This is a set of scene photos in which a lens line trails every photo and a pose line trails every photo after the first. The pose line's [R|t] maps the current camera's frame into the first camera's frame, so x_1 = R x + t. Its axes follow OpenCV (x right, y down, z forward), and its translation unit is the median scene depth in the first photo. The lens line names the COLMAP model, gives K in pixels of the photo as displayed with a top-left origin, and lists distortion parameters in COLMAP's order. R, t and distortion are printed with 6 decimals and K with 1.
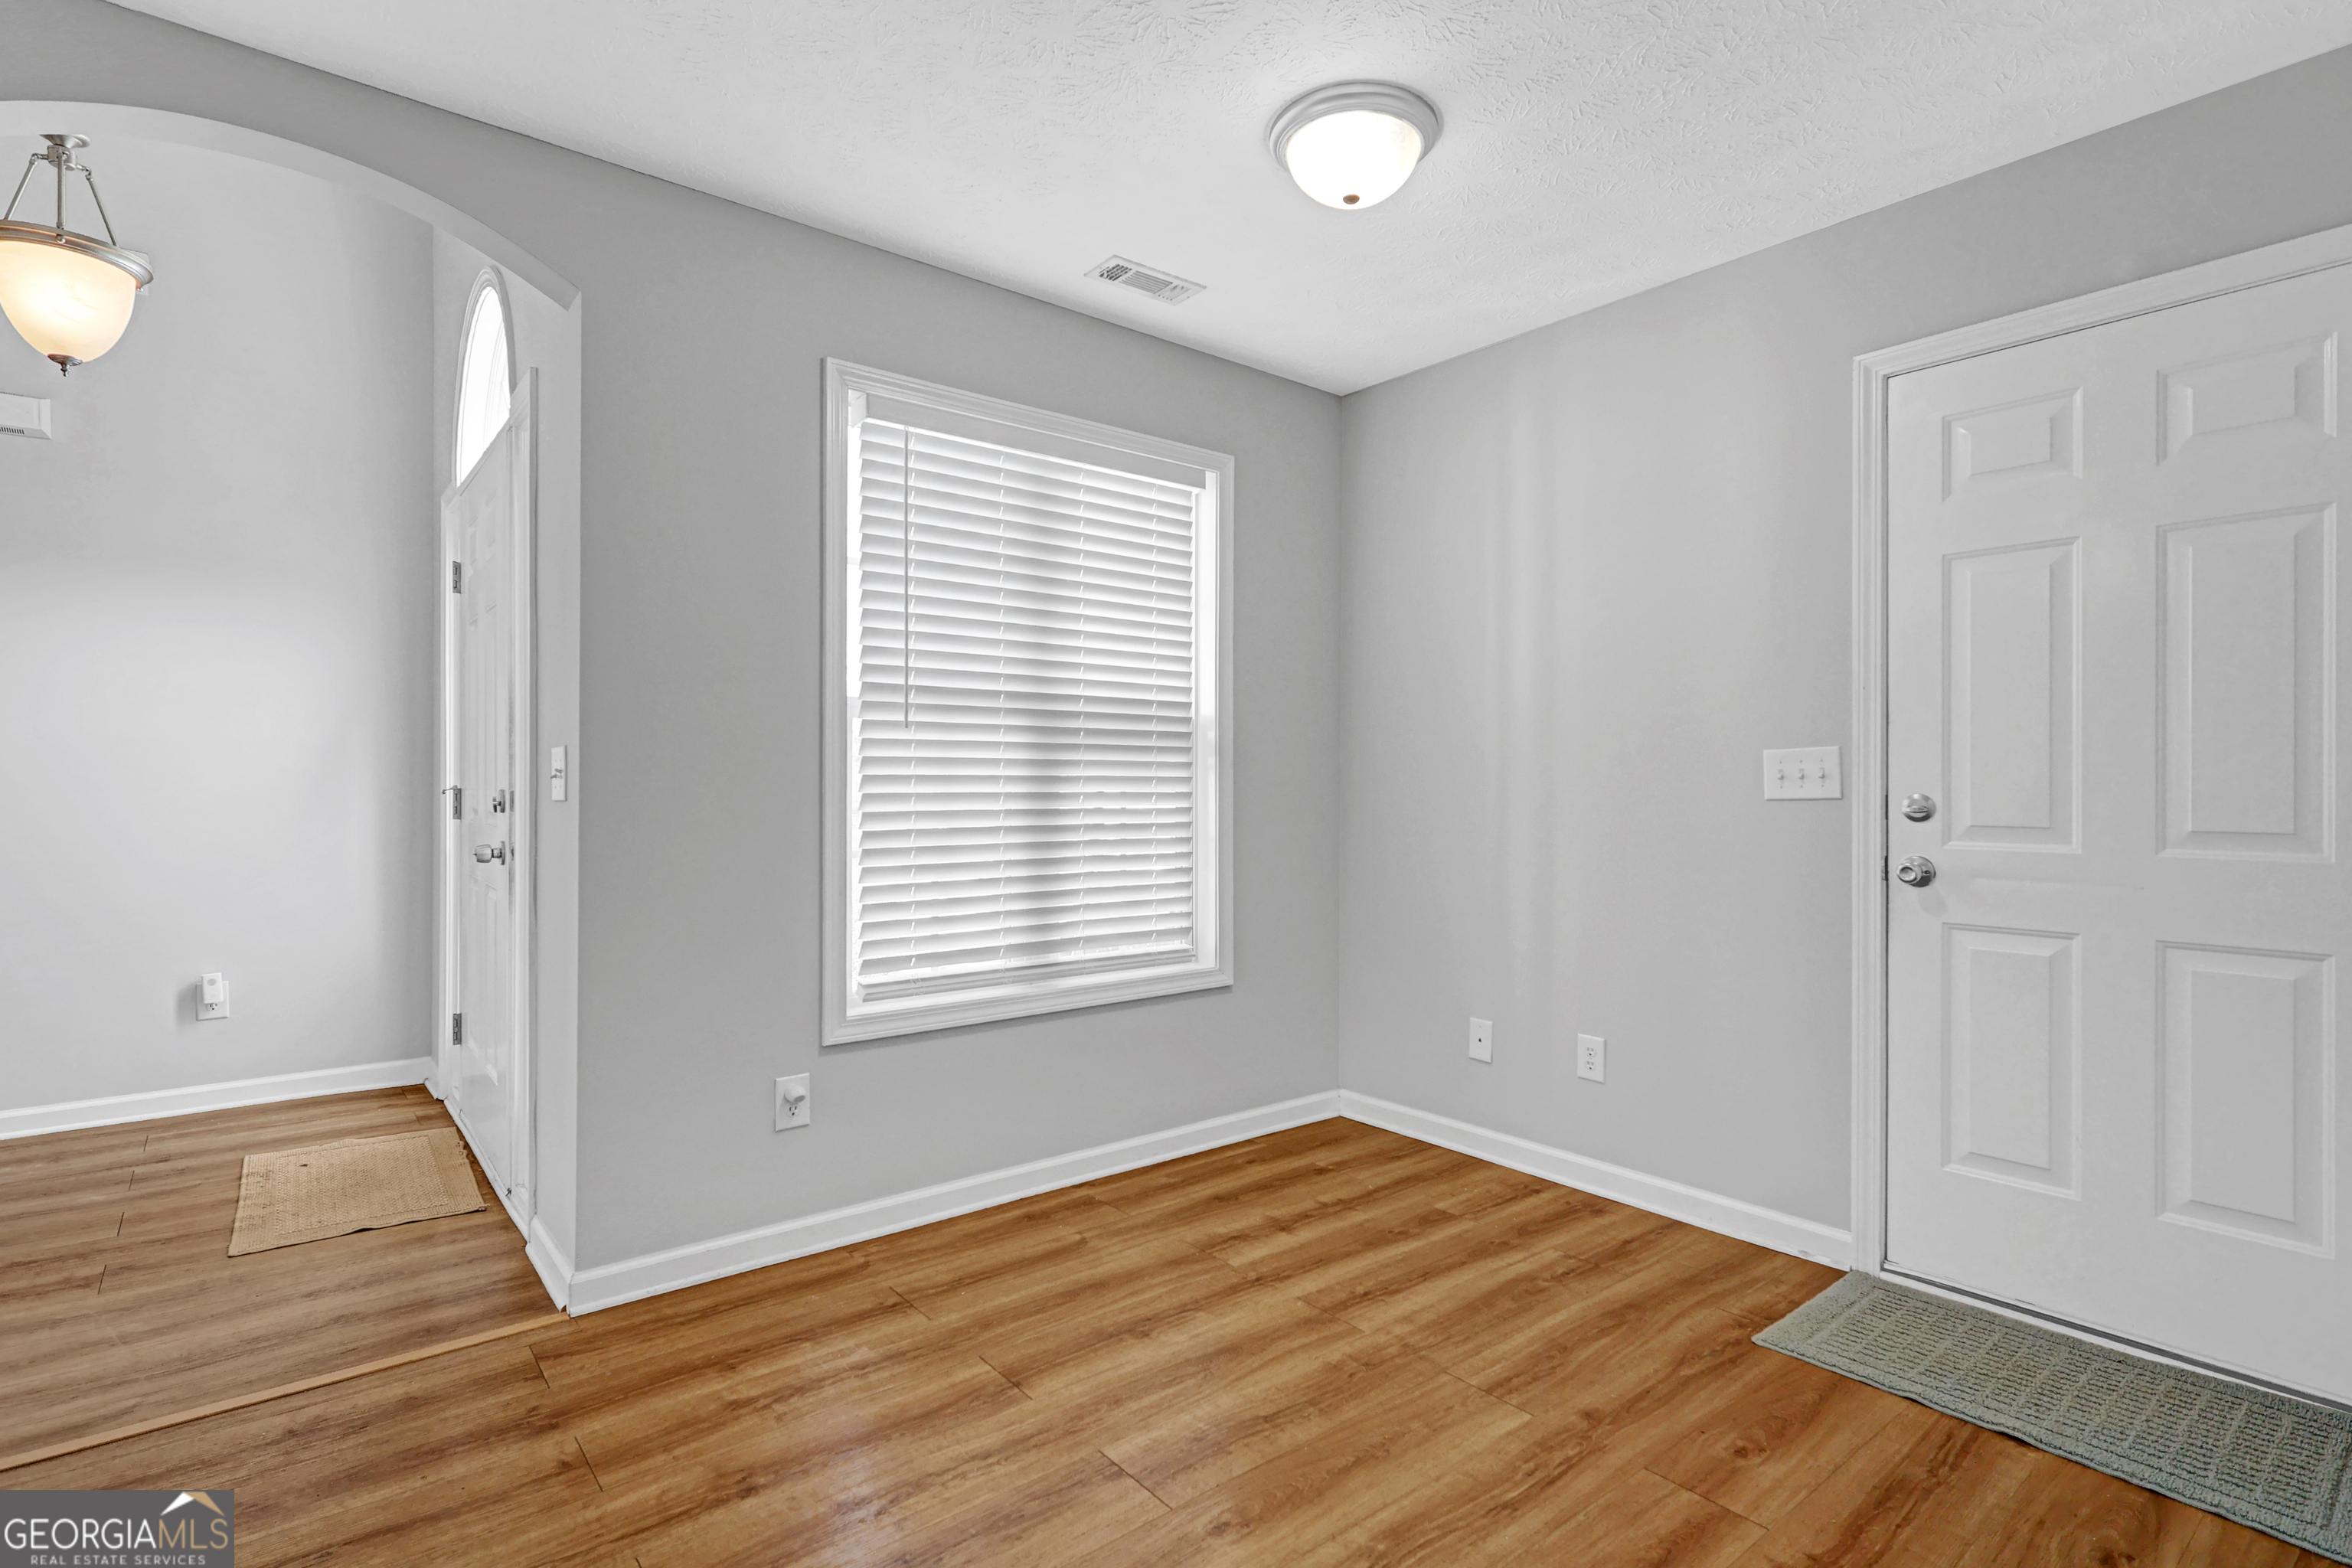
lens RADIAL K [[1131.4, 0, 1176.0], [0, 1131.4, 784.0], [0, 0, 1]] dist [-0.001322, 0.000250]
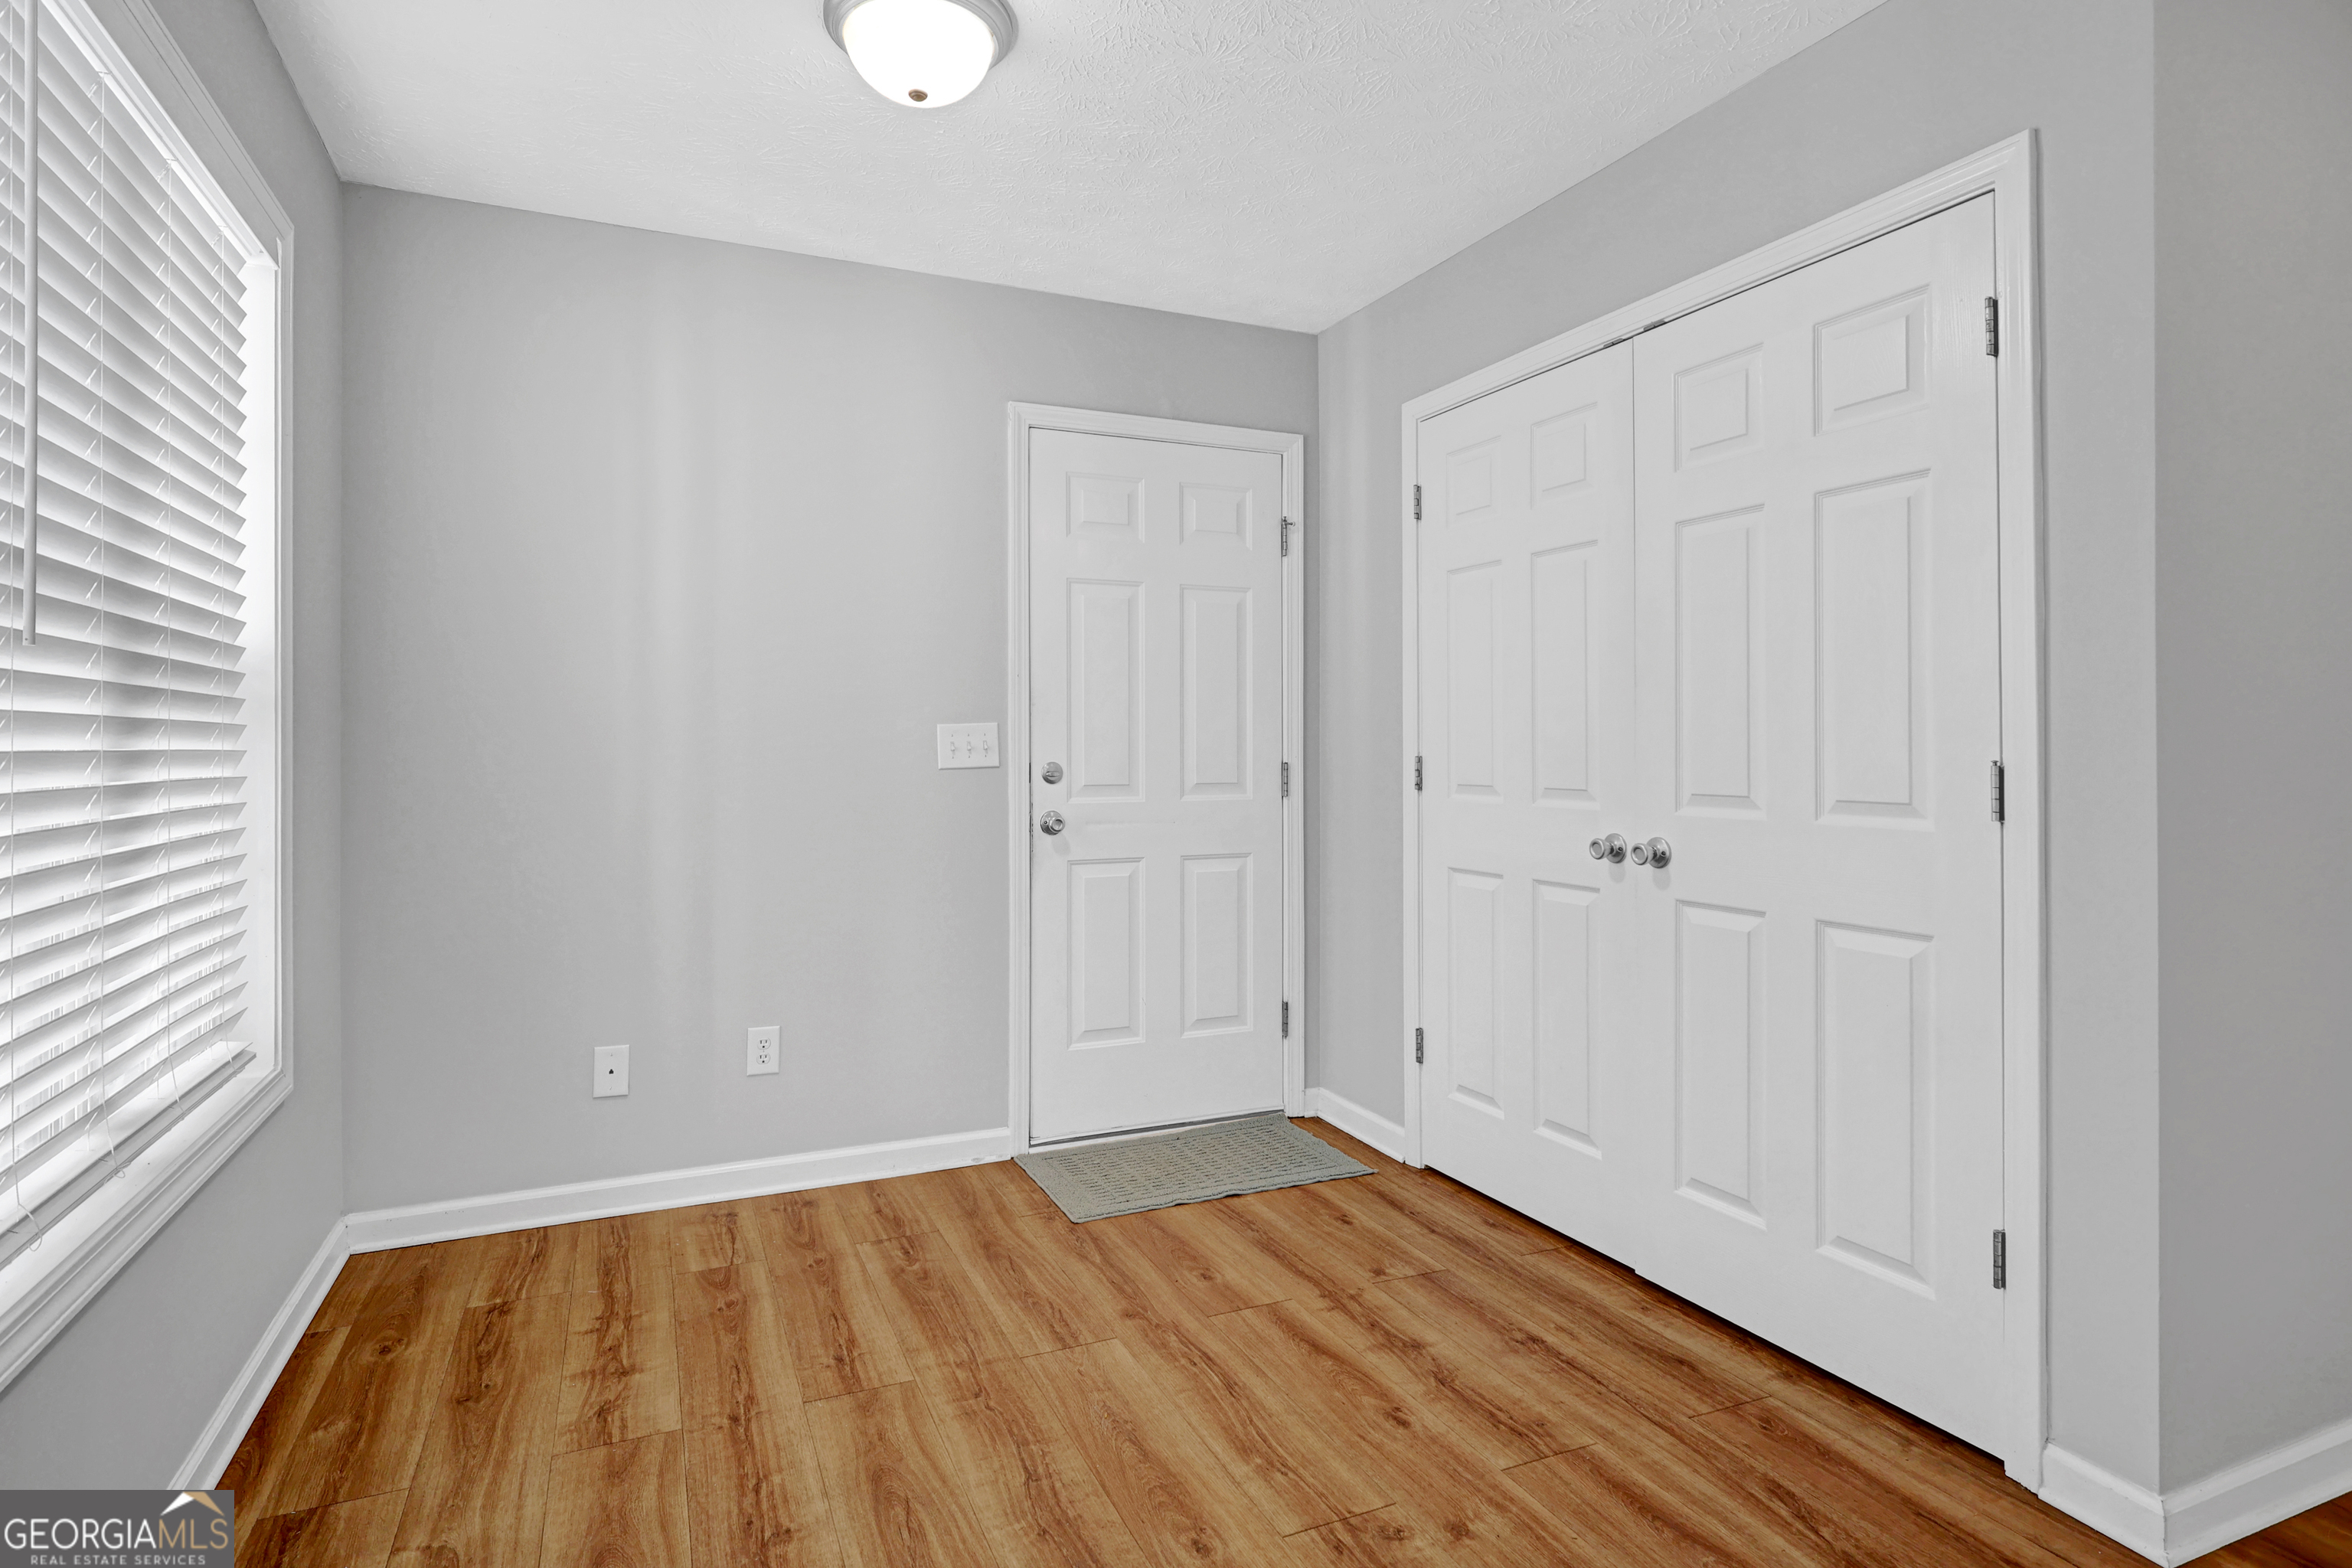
lens RADIAL K [[1229.5, 0, 1177.5], [0, 1229.5, 743.0], [0, 0, 1]] dist [0.001270, 0.000266]
pose [[0.258592, 0.000531, 0.965987, -0.632854], [0.004386, 0.999989, -0.001724, -0.009610], [-0.965977, 0.004682, 0.258586, 0.492325]]
